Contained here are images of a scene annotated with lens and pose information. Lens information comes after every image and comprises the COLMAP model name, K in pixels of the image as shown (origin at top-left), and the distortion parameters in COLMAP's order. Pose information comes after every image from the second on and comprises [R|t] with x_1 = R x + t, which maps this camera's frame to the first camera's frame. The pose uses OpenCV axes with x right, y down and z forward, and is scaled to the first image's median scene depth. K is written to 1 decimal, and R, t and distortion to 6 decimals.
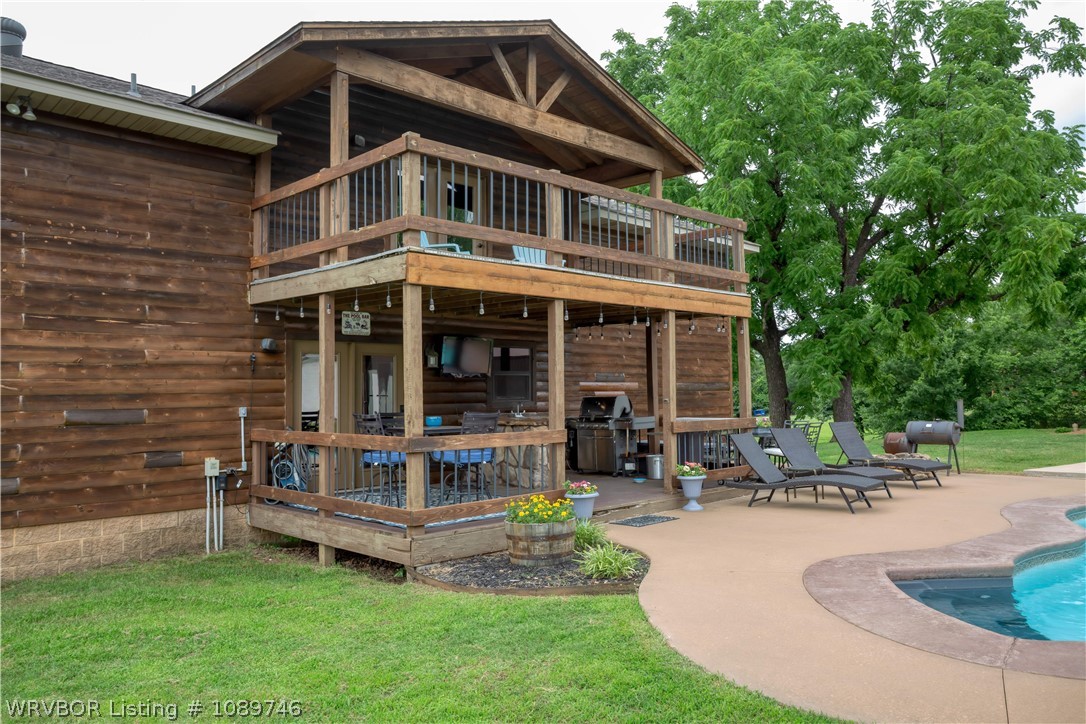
lens RADIAL K [[809.2, 0, 540.9], [0, 809.2, 350.5], [0, 0, 1]] dist [-0.062147, 0.111328]
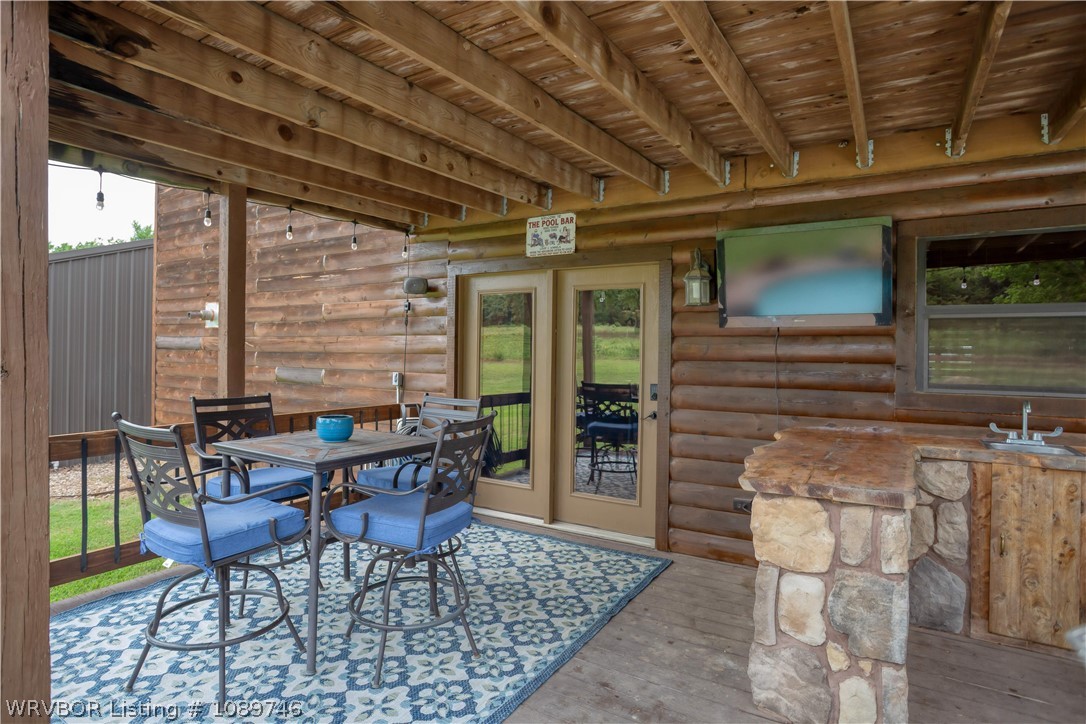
lens RADIAL K [[589.9, 0, 533.3], [0, 589.9, 349.8], [0, 0, 1]] dist [-0.041805, 0.001008]
pose [[0.223290, 0.013728, -0.974655, 0.190136], [0.039327, 0.998960, 0.023080, 0.040312], [0.973958, -0.043484, 0.222518, 0.975174]]
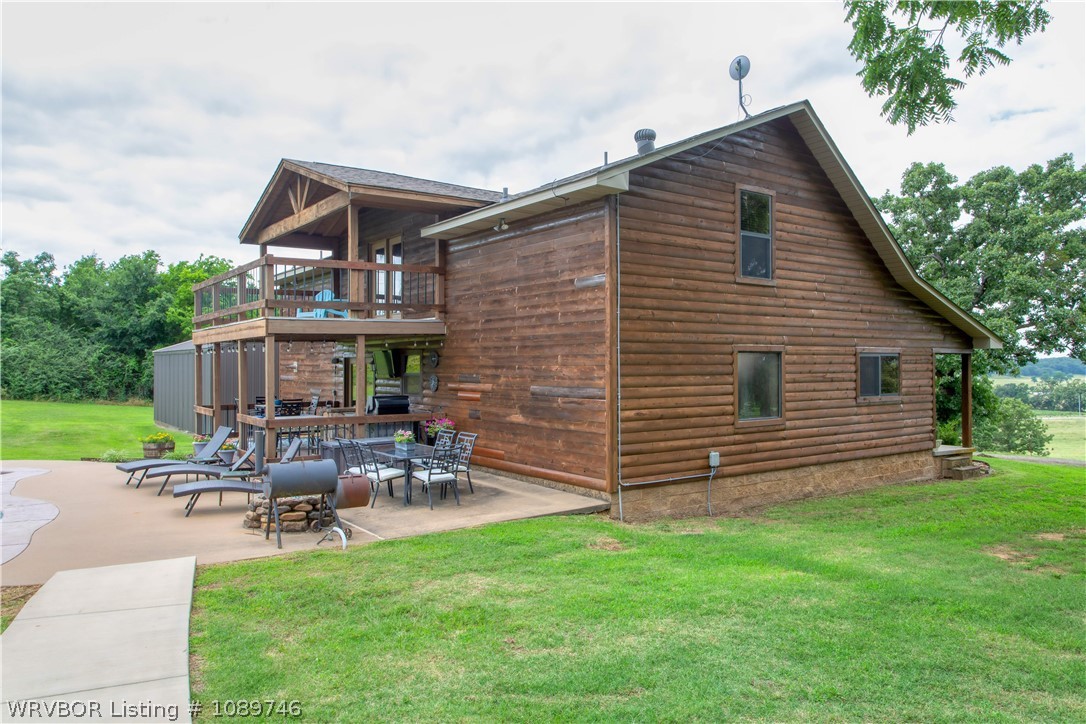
lens RADIAL K [[754.8, 0, 538.7], [0, 754.8, 351.0], [0, 0, 1]] dist [-0.001939, 0.004198]
pose [[-0.153260, -0.002673, -0.988182, 1.500743], [0.060132, 0.998118, -0.012026, 0.022354], [0.986355, -0.061265, -0.152811, 1.807785]]
